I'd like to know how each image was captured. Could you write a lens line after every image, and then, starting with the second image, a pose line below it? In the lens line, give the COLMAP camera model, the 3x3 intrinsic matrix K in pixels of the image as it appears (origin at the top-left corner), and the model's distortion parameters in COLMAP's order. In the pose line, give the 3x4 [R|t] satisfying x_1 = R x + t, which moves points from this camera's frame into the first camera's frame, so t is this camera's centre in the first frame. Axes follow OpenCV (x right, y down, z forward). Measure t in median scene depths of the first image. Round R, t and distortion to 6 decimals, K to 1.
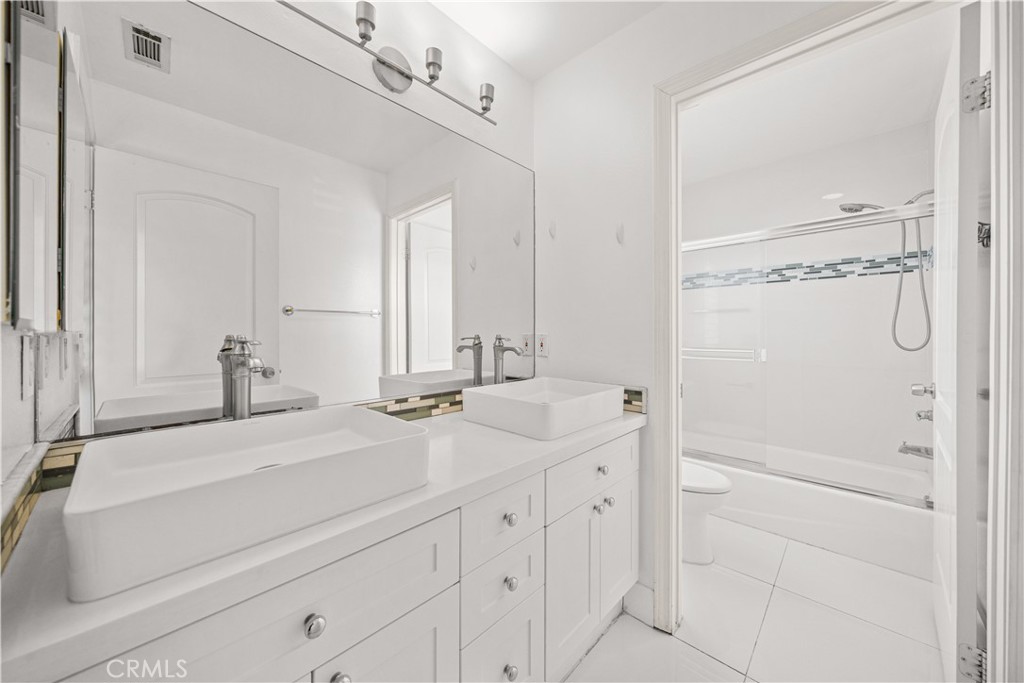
lens RADIAL K [[372.6, 0, 514.7], [0, 372.6, 337.0], [0, 0, 1]] dist [-0.000207, 0.000016]
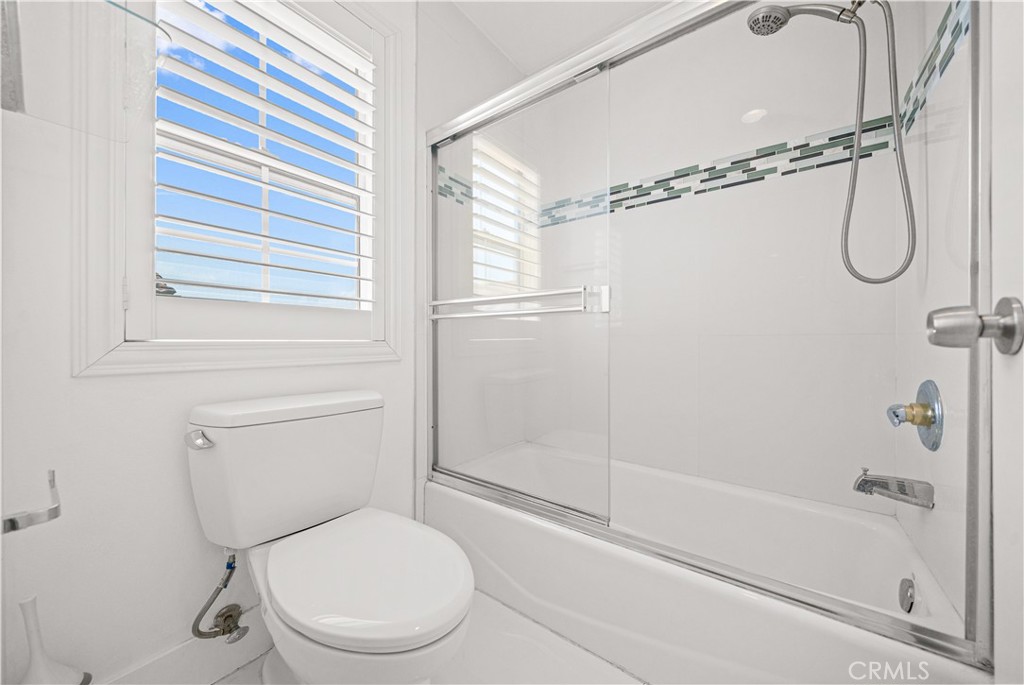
lens RADIAL K [[372.6, 0, 508.1], [0, 372.6, 341.1], [0, 0, 1]] dist [-0.000207, 0.000016]
pose [[0.995118, 0.005927, 0.098510, 0.434408], [-0.005933, 0.999982, -0.000232, 0.094754], [-0.098510, -0.000353, 0.995136, 0.457458]]
